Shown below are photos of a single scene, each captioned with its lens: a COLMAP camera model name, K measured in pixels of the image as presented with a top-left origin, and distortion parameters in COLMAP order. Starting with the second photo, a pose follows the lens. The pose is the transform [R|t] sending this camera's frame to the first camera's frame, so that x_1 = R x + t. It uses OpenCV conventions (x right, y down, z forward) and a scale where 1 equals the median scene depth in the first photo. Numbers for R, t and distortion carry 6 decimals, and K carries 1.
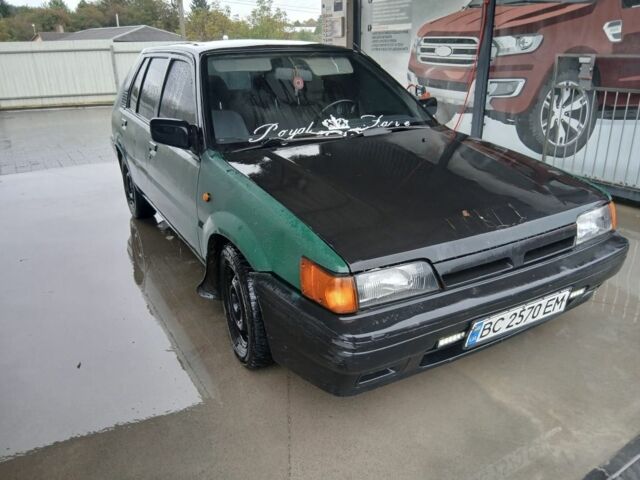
lens RADIAL K [[490.0, 0, 320.0], [0, 490.0, 240.0], [0, 0, 1]] dist [0.086178, -0.140808]
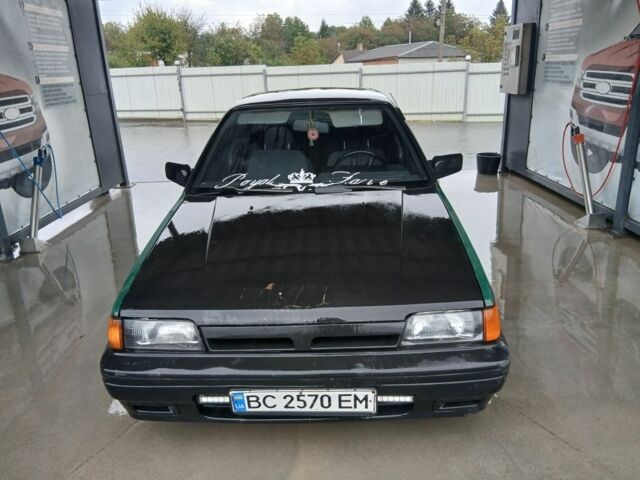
lens RADIAL K [[490.0, 0, 320.0], [0, 490.0, 240.0], [0, 0, 1]] dist [0.086178, -0.140808]
pose [[0.852495, 0.159302, -0.497871, 0.607491], [-0.169402, 0.985225, 0.025176, -0.133789], [0.494526, 0.062878, 0.866886, 0.100500]]
